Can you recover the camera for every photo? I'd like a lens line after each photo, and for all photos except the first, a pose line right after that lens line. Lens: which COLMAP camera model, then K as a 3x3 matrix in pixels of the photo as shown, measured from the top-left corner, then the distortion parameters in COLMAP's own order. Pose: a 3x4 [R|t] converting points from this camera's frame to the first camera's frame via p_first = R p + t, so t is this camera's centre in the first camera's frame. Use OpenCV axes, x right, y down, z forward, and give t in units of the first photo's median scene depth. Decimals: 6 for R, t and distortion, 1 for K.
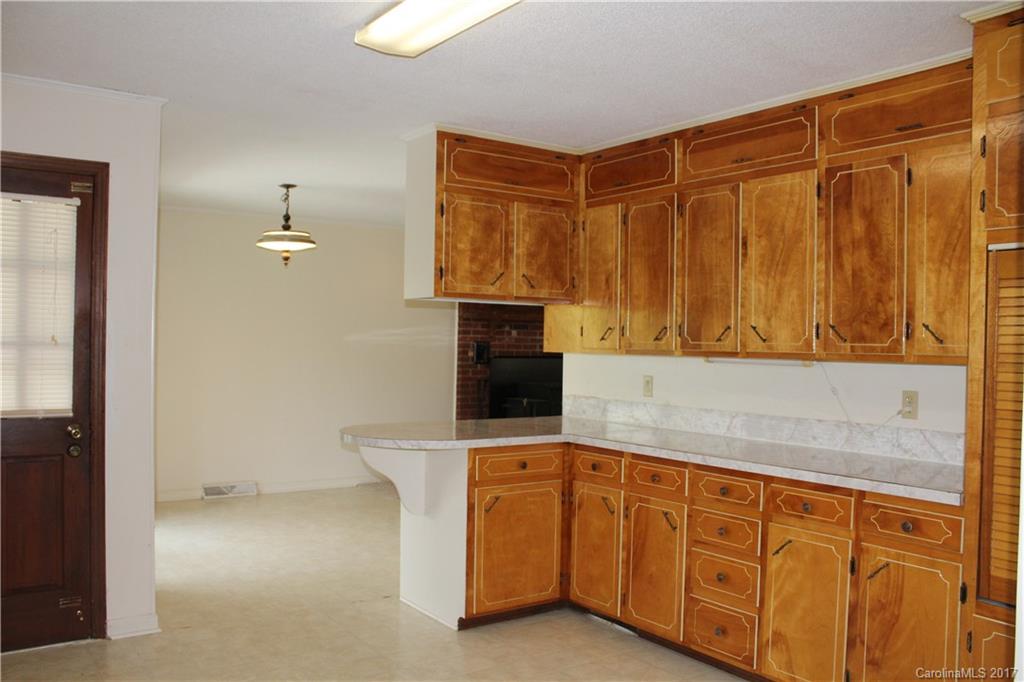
lens RADIAL K [[849.0, 0, 506.9], [0, 849.0, 353.5], [0, 0, 1]] dist [-0.169031, 0.151620]
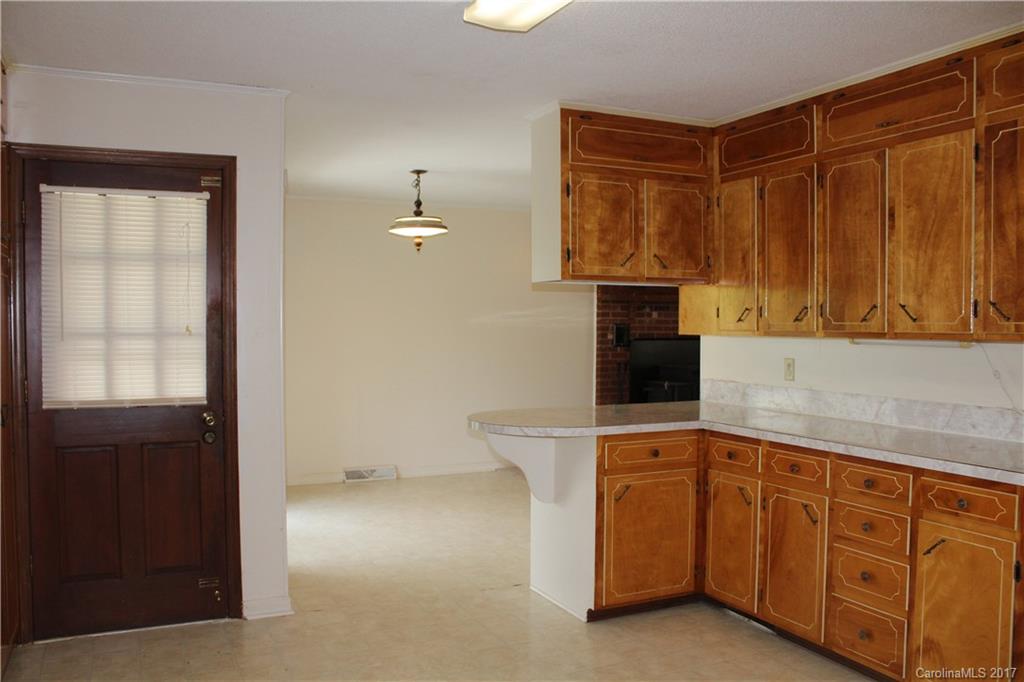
lens RADIAL K [[849.0, 0, 506.9], [0, 849.0, 353.5], [0, 0, 1]] dist [-0.169031, 0.151620]
pose [[0.984524, -0.009683, -0.174983, 0.024412], [0.013406, 0.999708, 0.020105, -0.002873], [0.174737, -0.022140, 0.984366, 0.033146]]
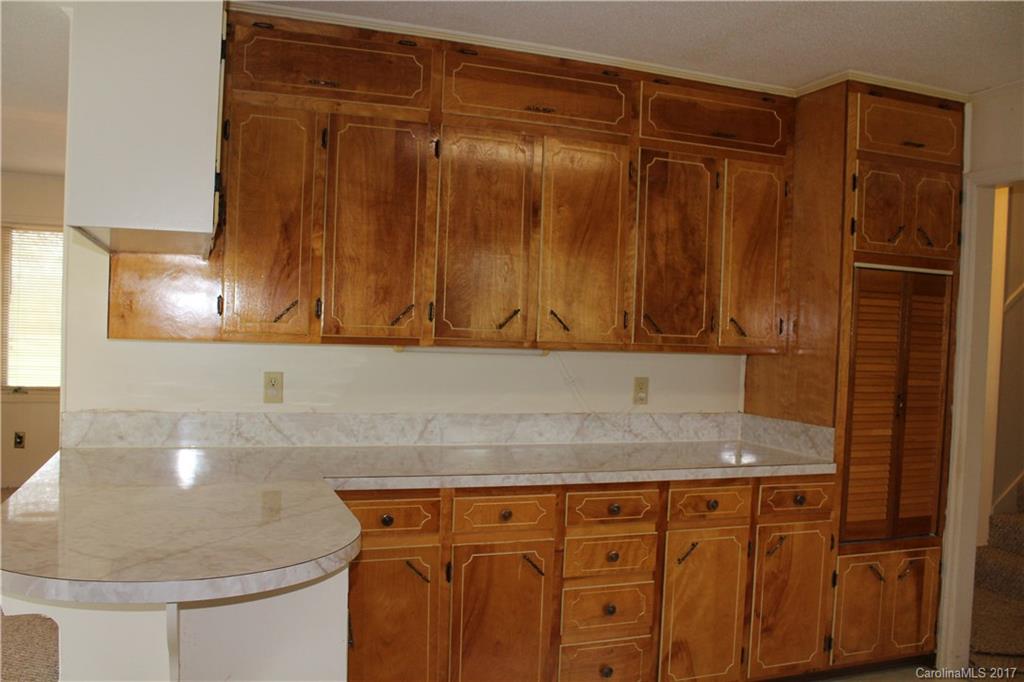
lens RADIAL K [[849.0, 0, 506.9], [0, 849.0, 353.5], [0, 0, 1]] dist [-0.169031, 0.151620]
pose [[0.258684, -0.038877, 0.965179, -0.546810], [-0.018825, 0.998797, 0.045276, -0.028285], [-0.965779, -0.029882, 0.257641, 0.828073]]
